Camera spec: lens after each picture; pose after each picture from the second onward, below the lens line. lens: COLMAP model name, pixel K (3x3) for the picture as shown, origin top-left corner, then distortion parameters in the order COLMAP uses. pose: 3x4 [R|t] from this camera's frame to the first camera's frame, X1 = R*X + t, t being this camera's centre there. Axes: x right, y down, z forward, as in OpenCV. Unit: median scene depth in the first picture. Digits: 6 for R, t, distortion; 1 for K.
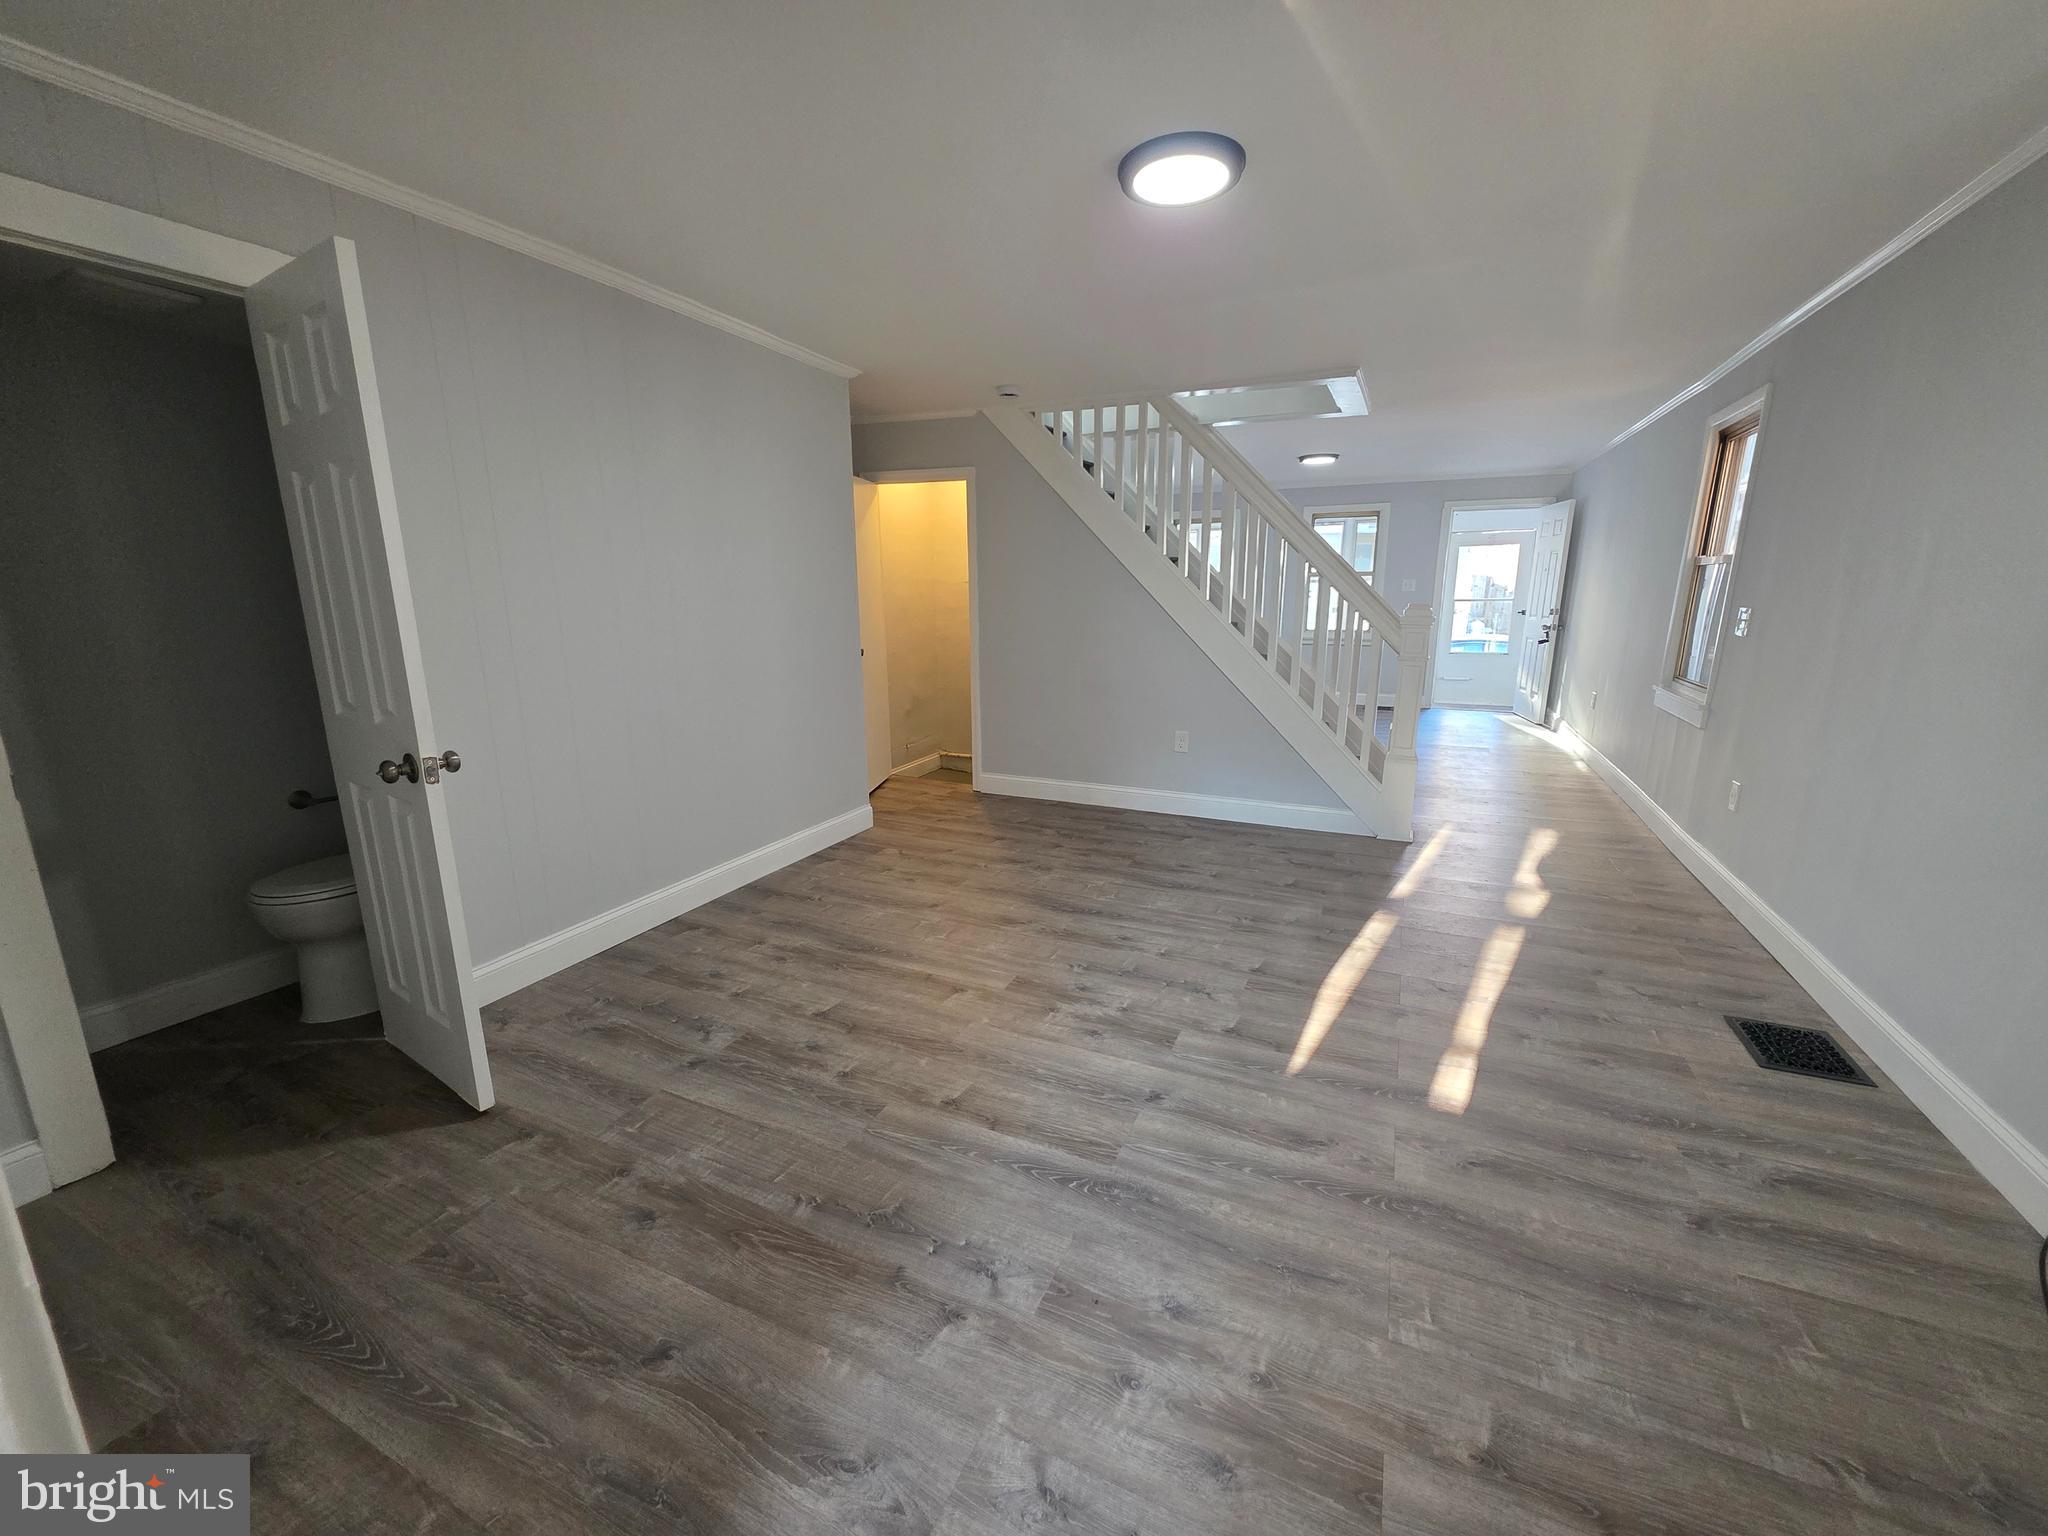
lens RADIAL K [[812.2, 0, 1014.9], [0, 812.2, 764.3], [0, 0, 1]] dist [0.001778, -0.000505]
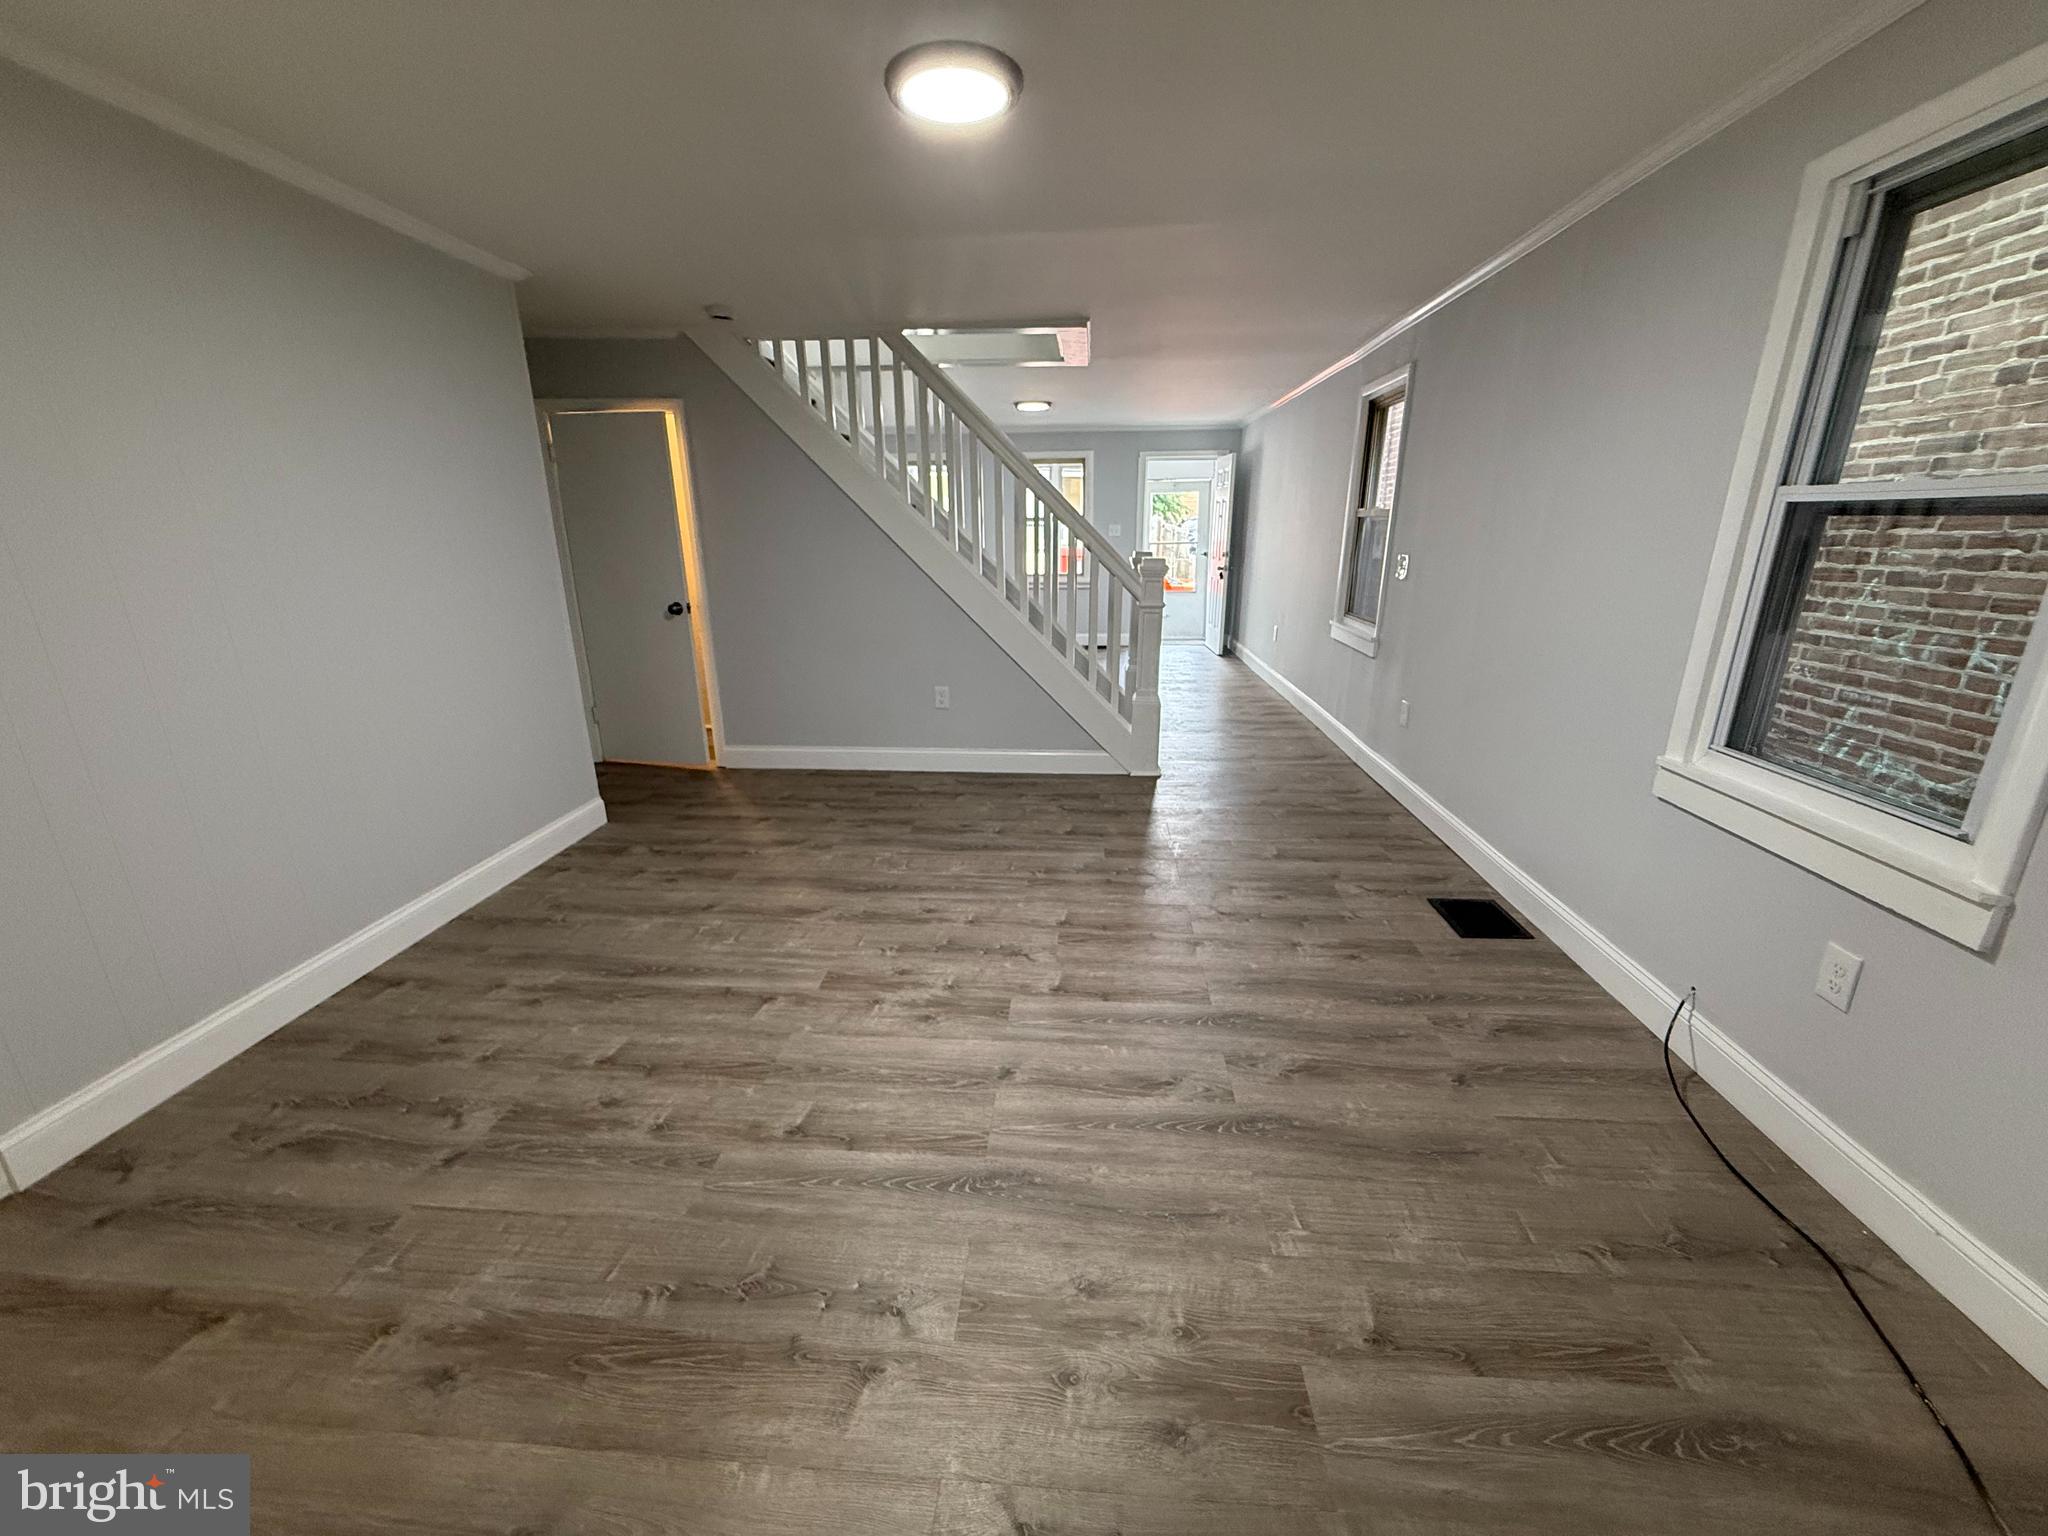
lens RADIAL K [[817.3, 0, 1014.6], [0, 817.3, 766.9], [0, 0, 1]] dist [0.000509, -0.000441]
pose [[0.937303, -0.100822, 0.333614, -0.099386], [0.077804, 0.993616, 0.081689, -0.036776], [-0.339721, -0.050610, 0.939164, 0.072029]]
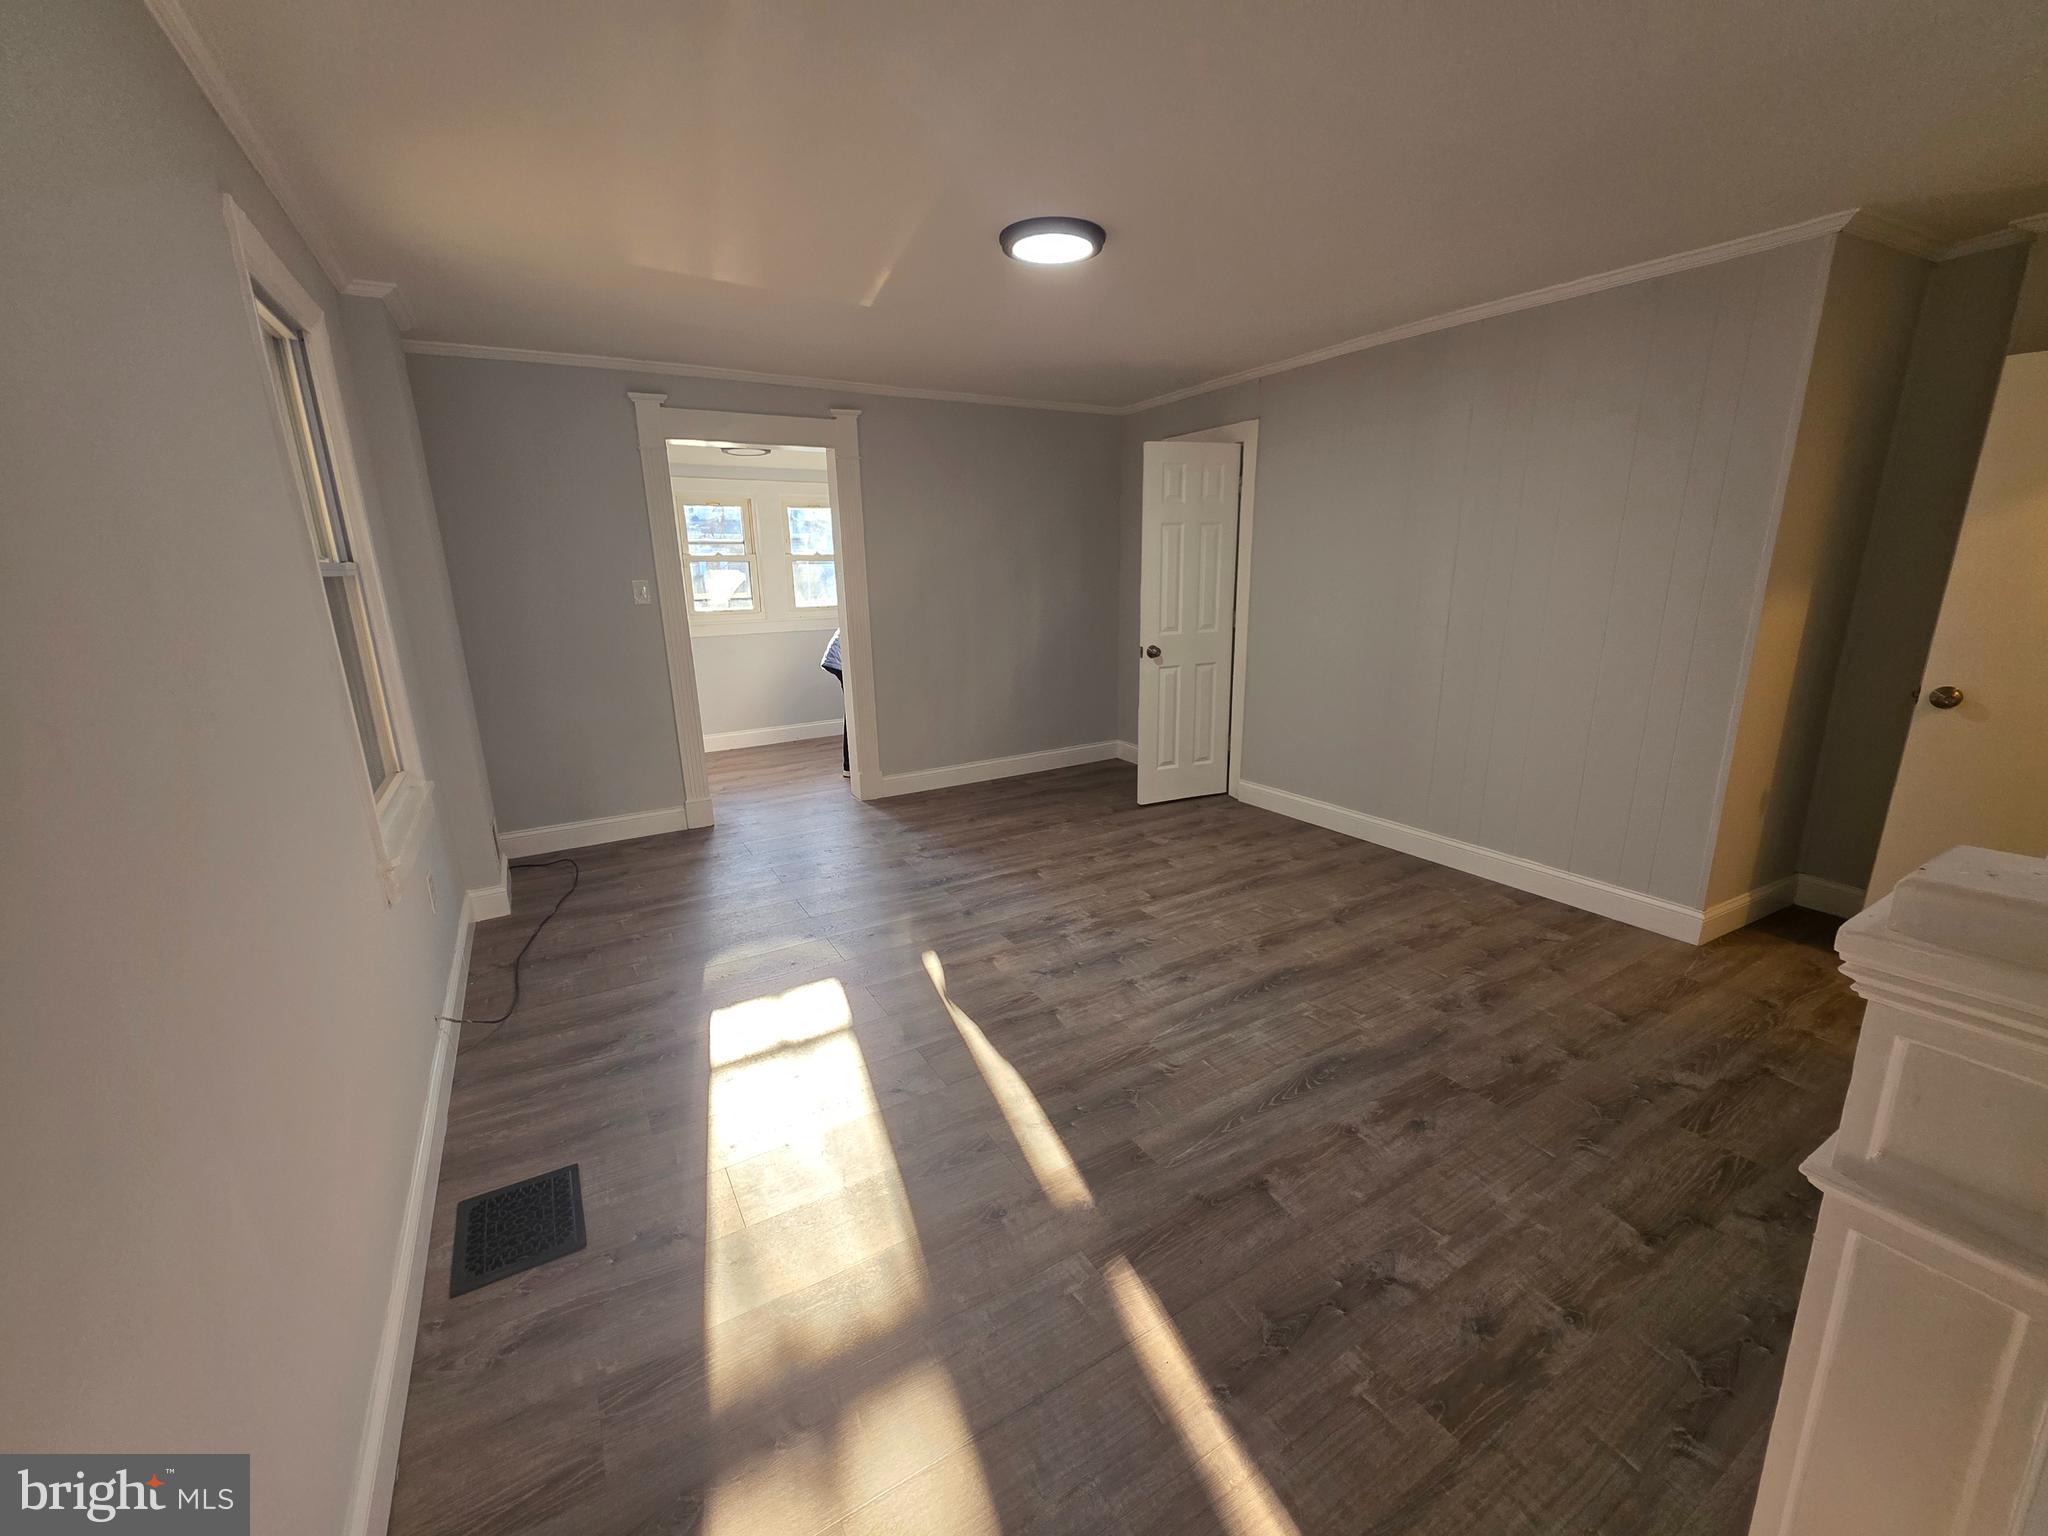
lens RADIAL K [[812.2, 0, 1033.8], [0, 812.2, 763.9], [0, 0, 1]] dist [0.001778, -0.000505]
pose [[-0.545988, 0.218234, -0.808870, 1.164813], [-0.159636, 0.920689, 0.356157, -0.390954], [0.822443, 0.323582, -0.467847, 1.547222]]
